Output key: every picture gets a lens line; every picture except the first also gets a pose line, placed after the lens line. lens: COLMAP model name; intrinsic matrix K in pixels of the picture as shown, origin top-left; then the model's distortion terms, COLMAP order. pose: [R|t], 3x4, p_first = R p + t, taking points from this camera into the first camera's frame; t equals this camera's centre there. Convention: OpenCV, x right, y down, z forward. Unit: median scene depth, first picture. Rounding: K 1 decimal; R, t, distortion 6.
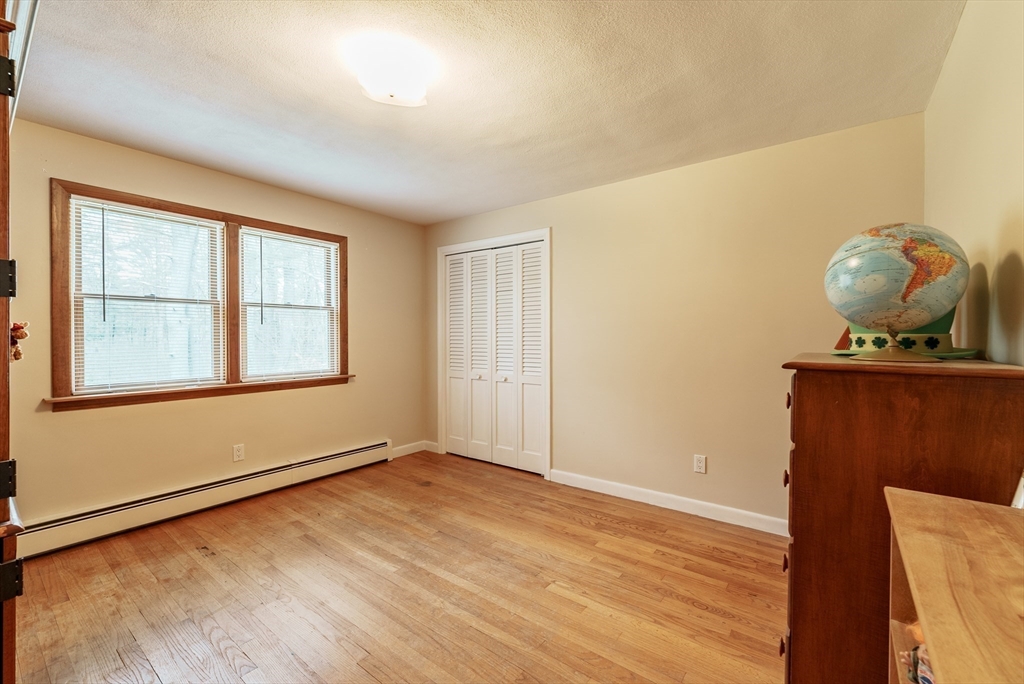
lens RADIAL K [[433.4, 0, 542.3], [0, 433.4, 327.1], [0, 0, 1]] dist [0.000855, -0.001173]
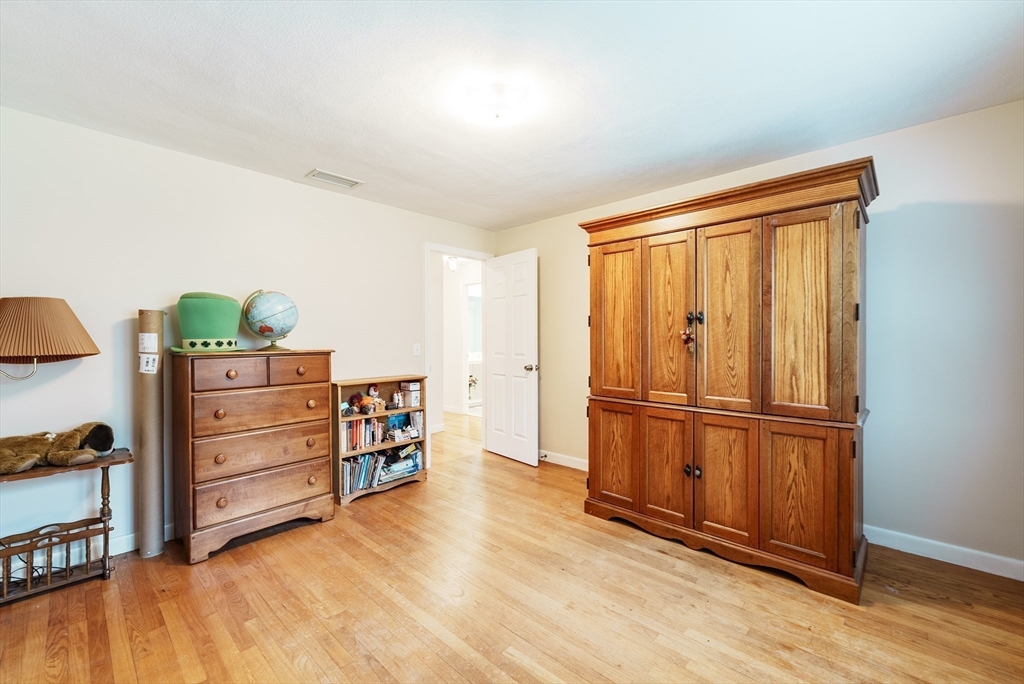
lens RADIAL K [[433.4, 0, 510.4], [0, 433.4, 348.2], [0, 0, 1]] dist [0.000855, -0.001173]
pose [[-0.987195, -0.000298, 0.159516, -0.488343], [0.000765, 0.999978, 0.006605, 0.030475], [-0.159515, 0.006642, -0.987173, 1.843125]]
